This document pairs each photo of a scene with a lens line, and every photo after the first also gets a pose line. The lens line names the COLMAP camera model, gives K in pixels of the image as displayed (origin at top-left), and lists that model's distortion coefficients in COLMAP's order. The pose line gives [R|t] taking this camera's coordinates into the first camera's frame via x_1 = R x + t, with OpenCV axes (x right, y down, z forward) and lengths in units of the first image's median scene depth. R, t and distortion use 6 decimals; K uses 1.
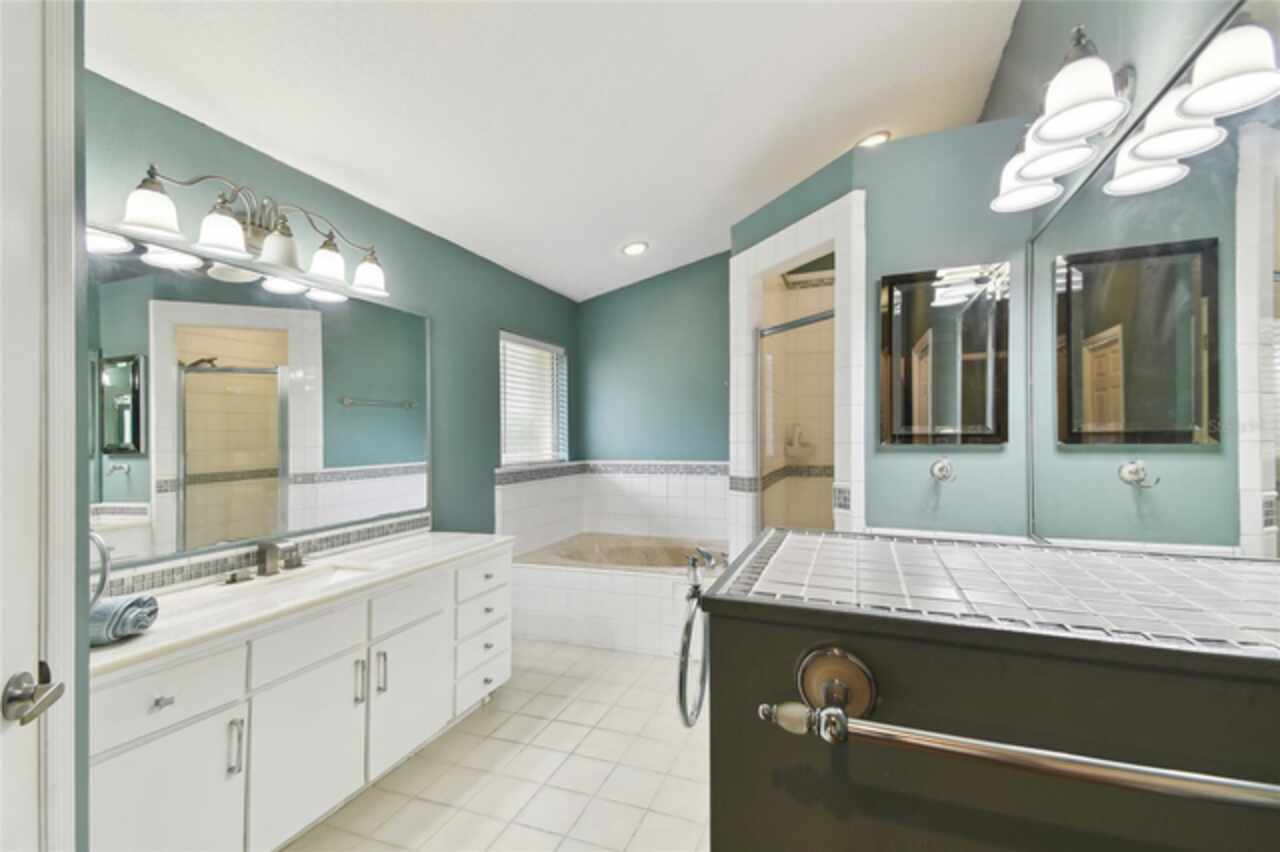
lens RADIAL K [[563.7, 0, 644.1], [0, 563.7, 433.5], [0, 0, 1]] dist [0.068407, -0.037000]
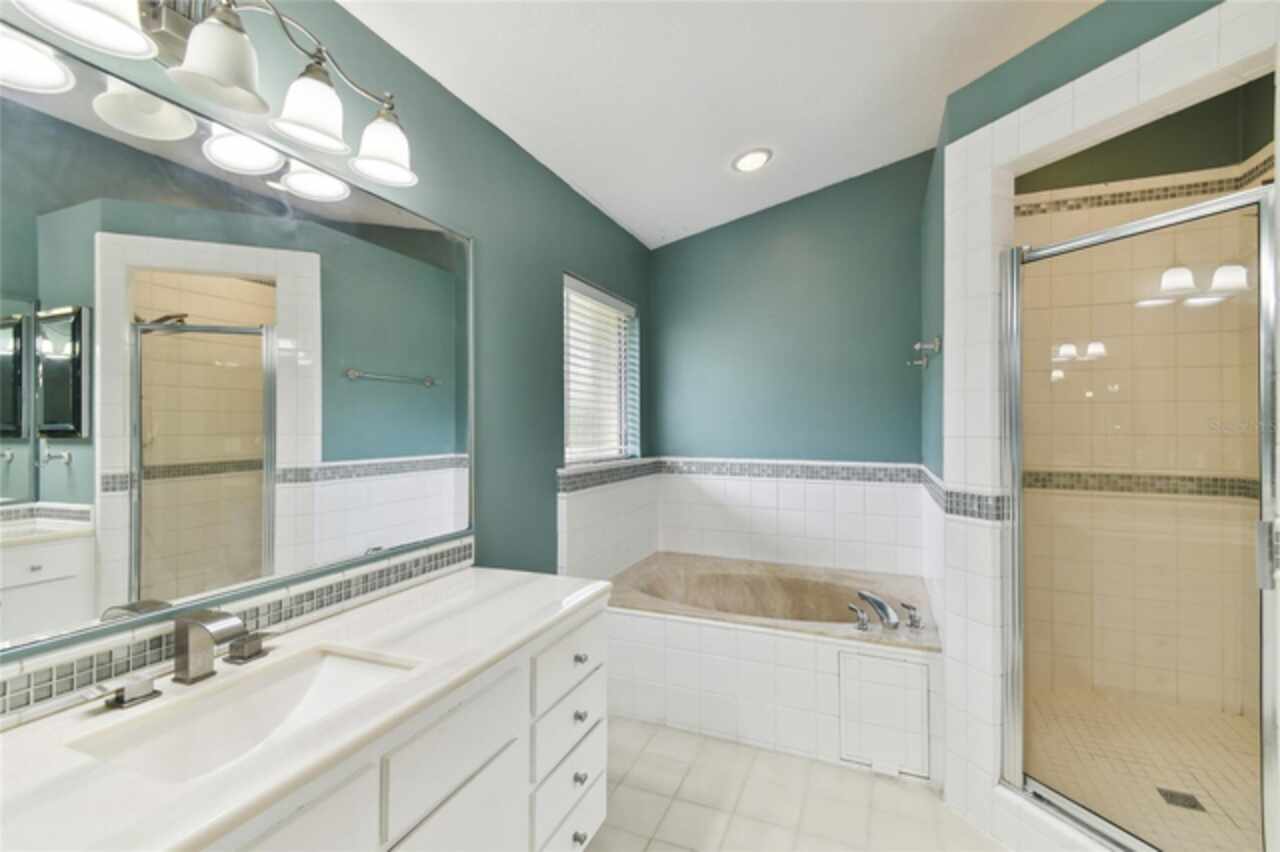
lens RADIAL K [[553.9, 0, 639.1], [0, 553.9, 435.2], [0, 0, 1]] dist [0.029259, -0.019374]
pose [[0.999780, 0.016031, -0.013503, -0.140020], [-0.015739, 0.999646, 0.021472, 0.003753], [0.013842, -0.021255, 0.999678, 0.287882]]
